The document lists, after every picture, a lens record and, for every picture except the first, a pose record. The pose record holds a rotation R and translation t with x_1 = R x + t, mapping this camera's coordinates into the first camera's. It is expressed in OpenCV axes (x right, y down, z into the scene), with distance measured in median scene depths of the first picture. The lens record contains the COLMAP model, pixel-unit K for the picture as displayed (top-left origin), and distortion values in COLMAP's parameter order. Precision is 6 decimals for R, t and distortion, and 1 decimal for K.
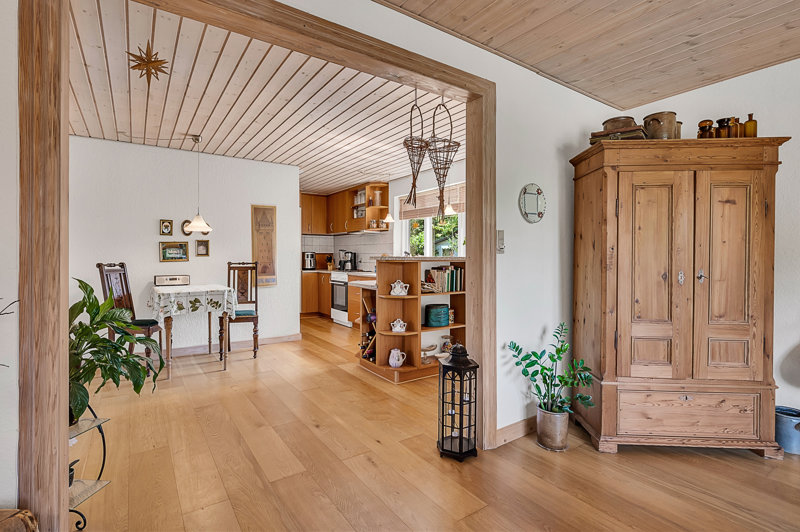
lens RADIAL K [[386.0, 0, 397.9], [0, 386.0, 258.2], [0, 0, 1]] dist [0.000064, 0.000251]
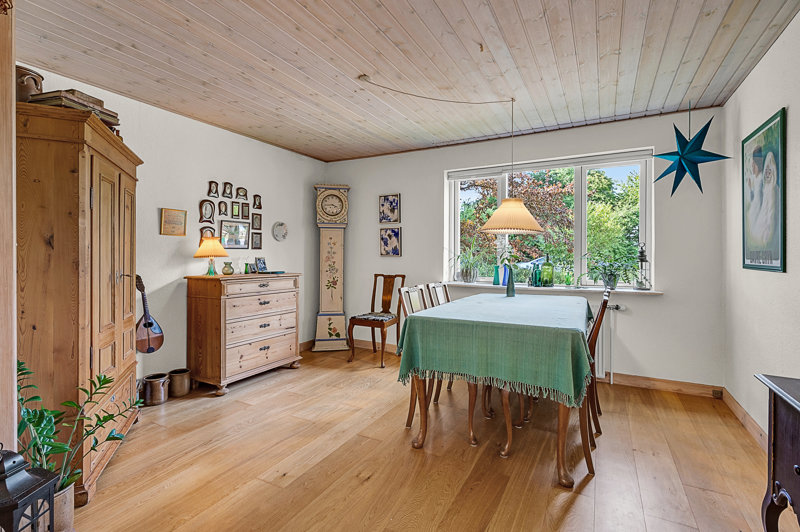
lens RADIAL K [[386.0, 0, 397.9], [0, 386.0, 258.2], [0, 0, 1]] dist [0.000064, 0.000251]
pose [[-0.467768, -0.008864, 0.883807, -0.230258], [0.002133, 0.999935, 0.011157, -0.004000], [-0.883848, 0.007104, -0.467719, 0.396642]]
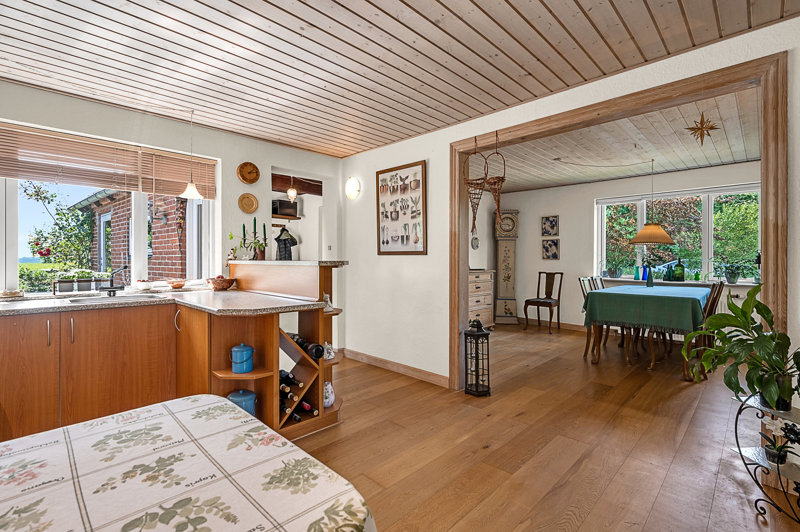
lens RADIAL K [[371.1, 0, 397.8], [0, 371.1, 259.3], [0, 0, 1]] dist [0.000478, -0.000009]
pose [[-0.196334, -0.005764, 0.980520, -0.590395], [0.002815, 0.999975, 0.006442, -0.009221], [-0.980533, 0.004025, -0.196312, 0.790558]]
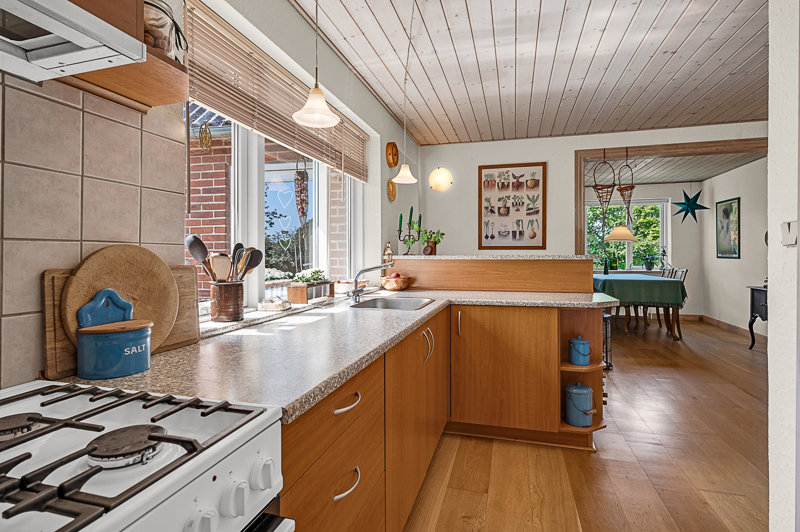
lens RADIAL K [[406.7, 0, 399.4], [0, 406.7, 262.4], [0, 0, 1]] dist [-0.001203, -0.000335]
pose [[-0.641918, -0.018650, 0.766546, -0.336848], [0.004778, 0.999587, 0.028322, -0.011677], [-0.766758, 0.021843, -0.641564, 1.431987]]
